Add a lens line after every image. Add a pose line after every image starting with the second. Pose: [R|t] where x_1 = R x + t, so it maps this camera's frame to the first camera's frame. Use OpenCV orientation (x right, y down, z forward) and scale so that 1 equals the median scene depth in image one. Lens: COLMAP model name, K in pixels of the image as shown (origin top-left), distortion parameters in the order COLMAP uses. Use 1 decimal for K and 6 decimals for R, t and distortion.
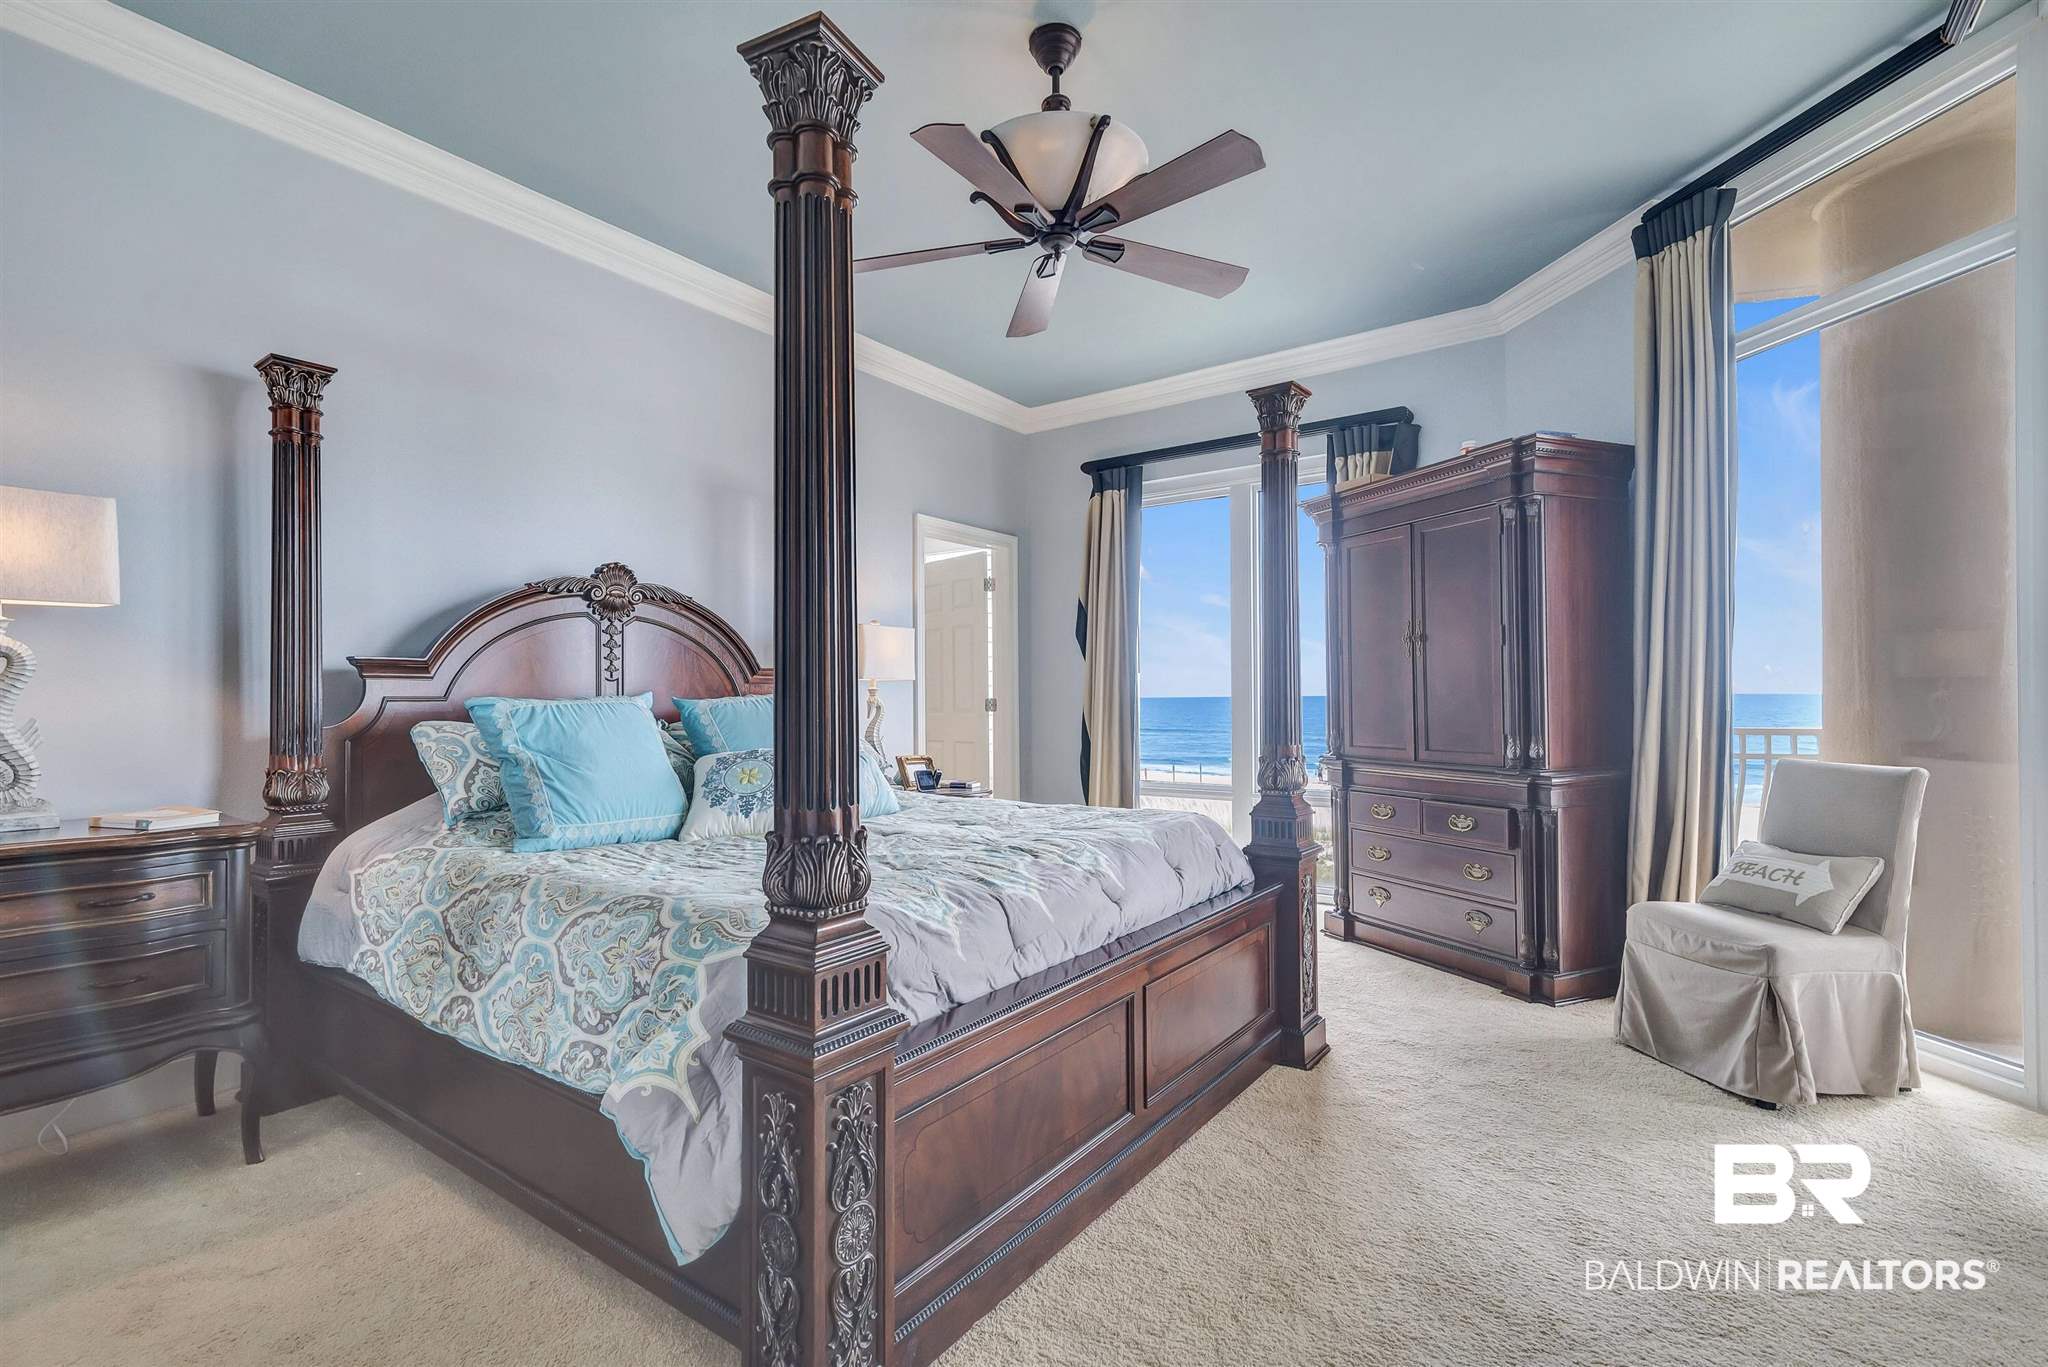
lens RADIAL K [[931.8, 0, 1011.0], [0, 931.8, 694.8], [0, 0, 1]] dist [0.014407, 0.000191]
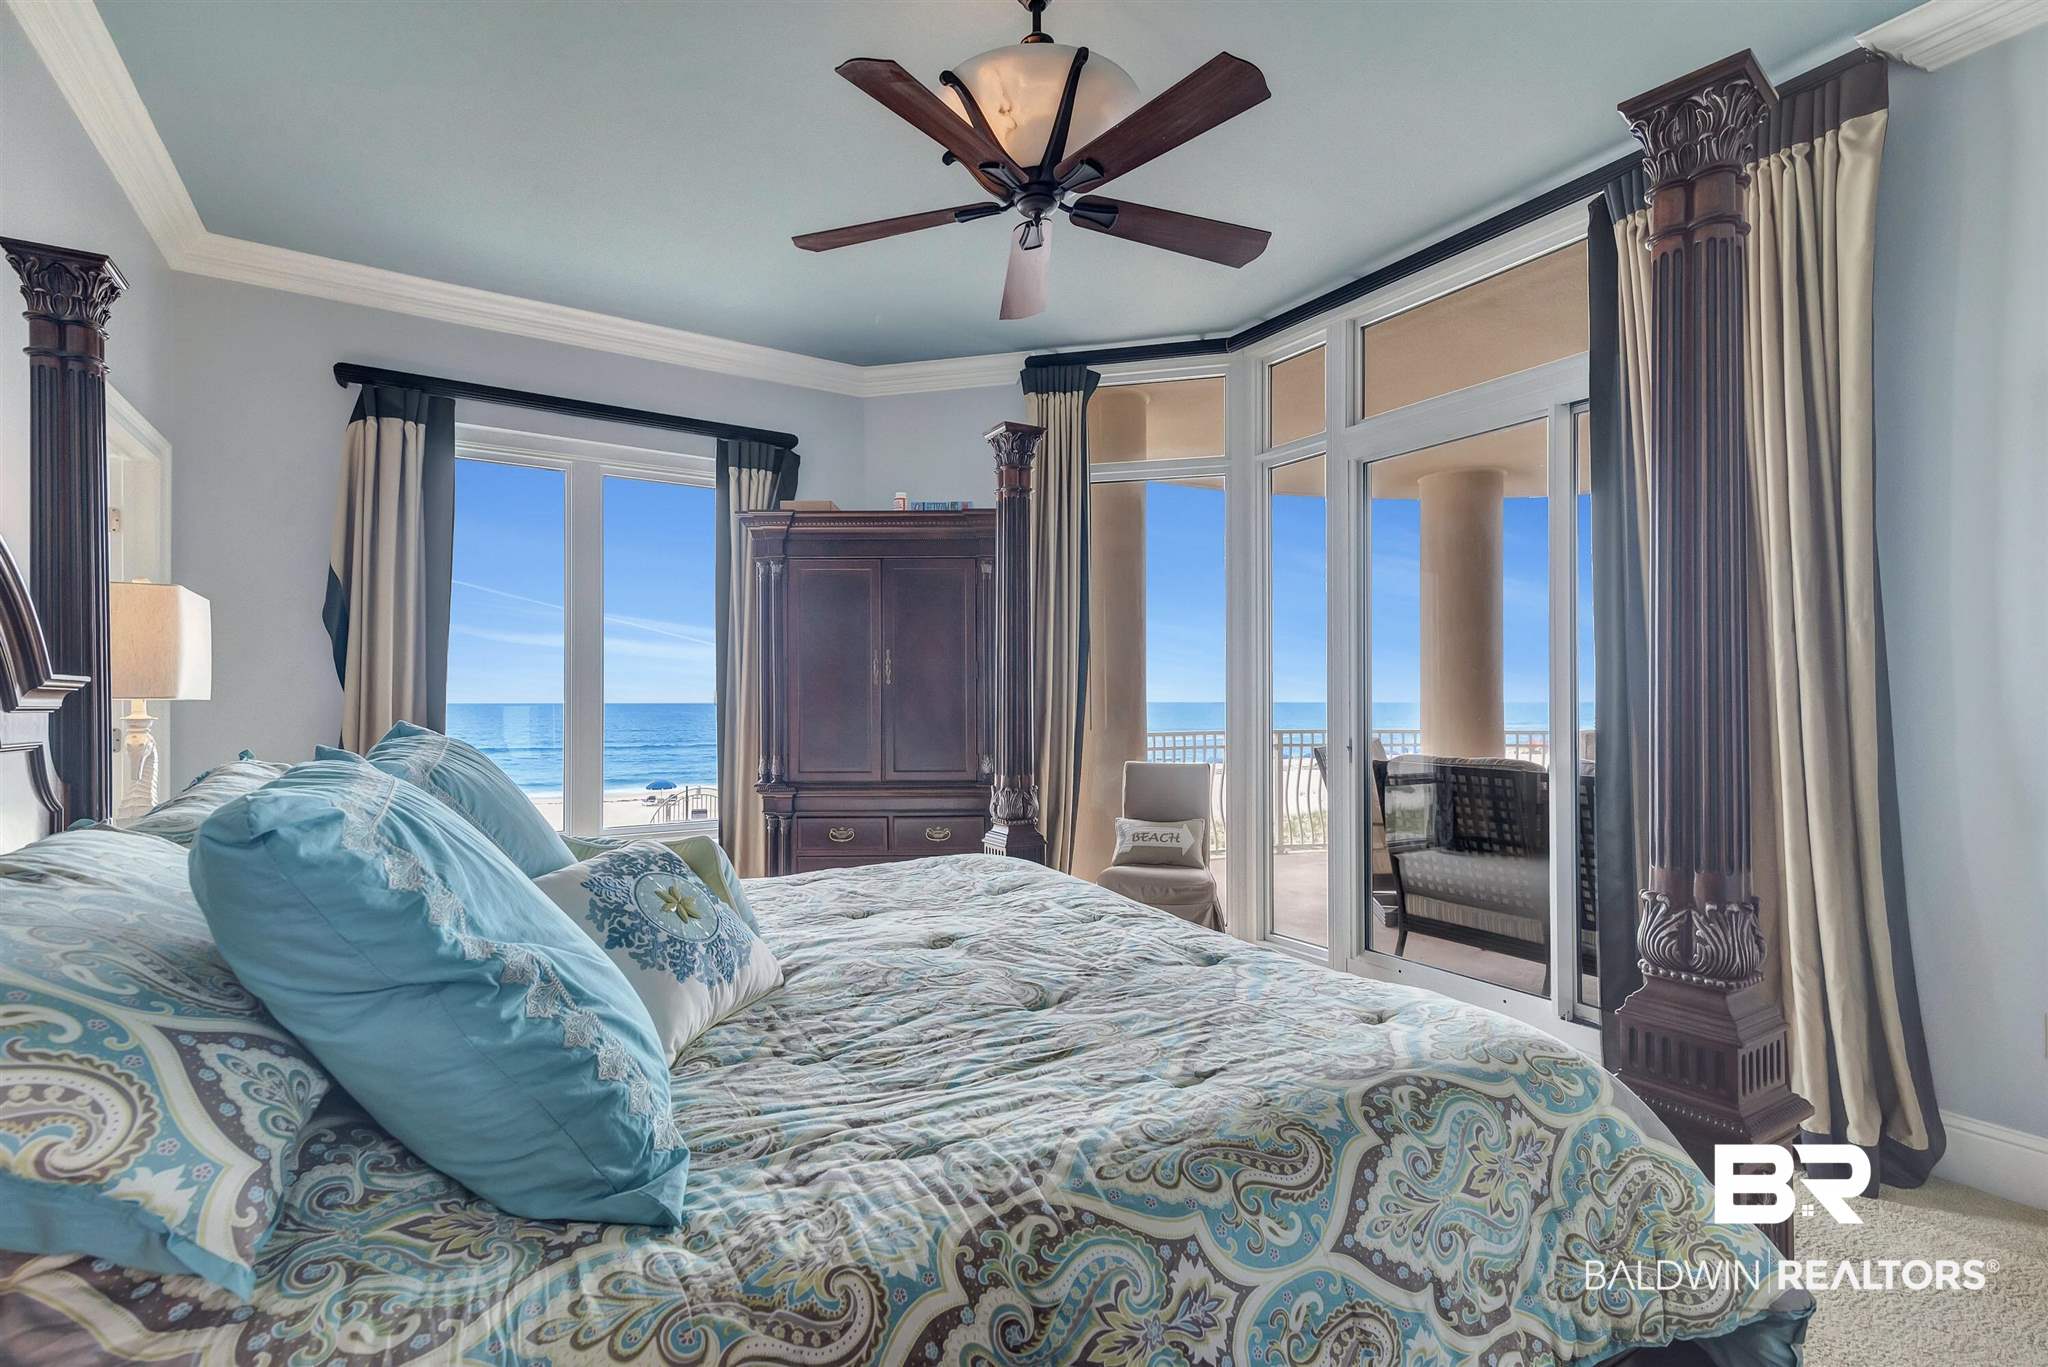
lens RADIAL K [[931.8, 0, 1011.0], [0, 931.8, 694.8], [0, 0, 1]] dist [0.014407, 0.000191]
pose [[0.383473, 0.011518, 0.923480, -0.551319], [-0.004531, 0.999934, -0.010591, -0.020619], [-0.923541, -0.000123, 0.383500, 0.508428]]
